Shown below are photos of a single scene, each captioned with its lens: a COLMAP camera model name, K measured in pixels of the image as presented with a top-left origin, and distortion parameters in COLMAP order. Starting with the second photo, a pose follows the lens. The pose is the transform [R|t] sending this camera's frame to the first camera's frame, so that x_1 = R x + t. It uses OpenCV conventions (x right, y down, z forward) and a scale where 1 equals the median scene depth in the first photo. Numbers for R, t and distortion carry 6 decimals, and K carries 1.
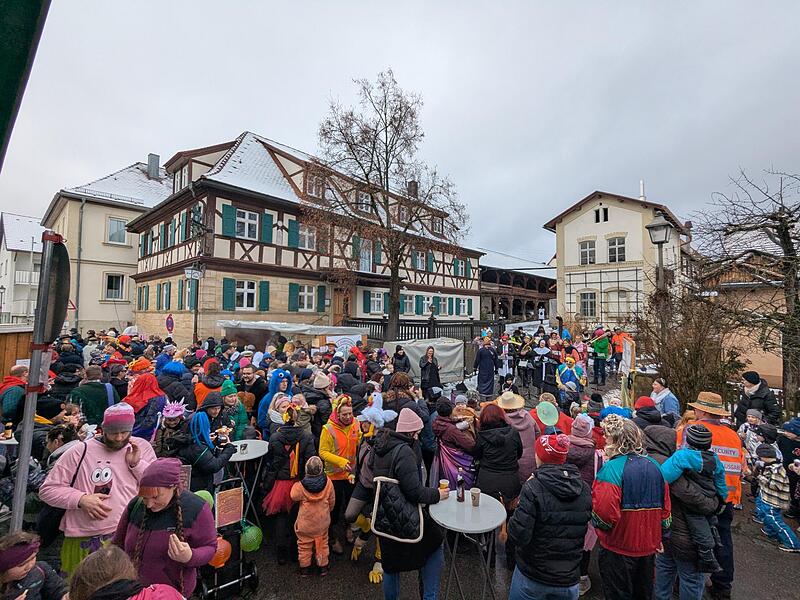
lens RADIAL K [[580.2, 0, 400.0], [0, 580.2, 300.0], [0, 0, 1]] dist [0.037350, -0.075804]
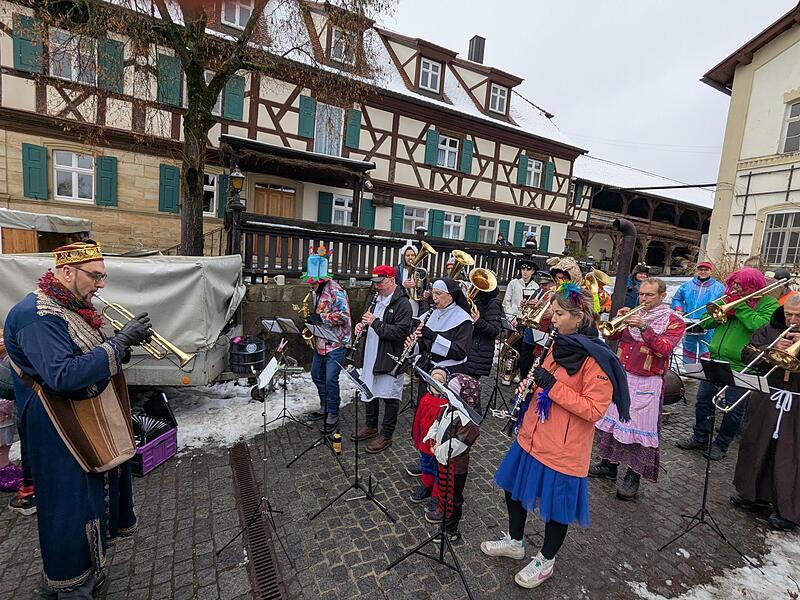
lens RADIAL K [[550.1, 0, 401.5], [0, 550.1, 328.5], [0, 0, 1]] dist [-0.013980, 0.002776]
pose [[0.919130, 0.140328, -0.368115, 0.216859], [-0.079893, 0.981387, 0.174631, 0.014979], [0.385769, -0.131099, 0.913233, 0.417974]]
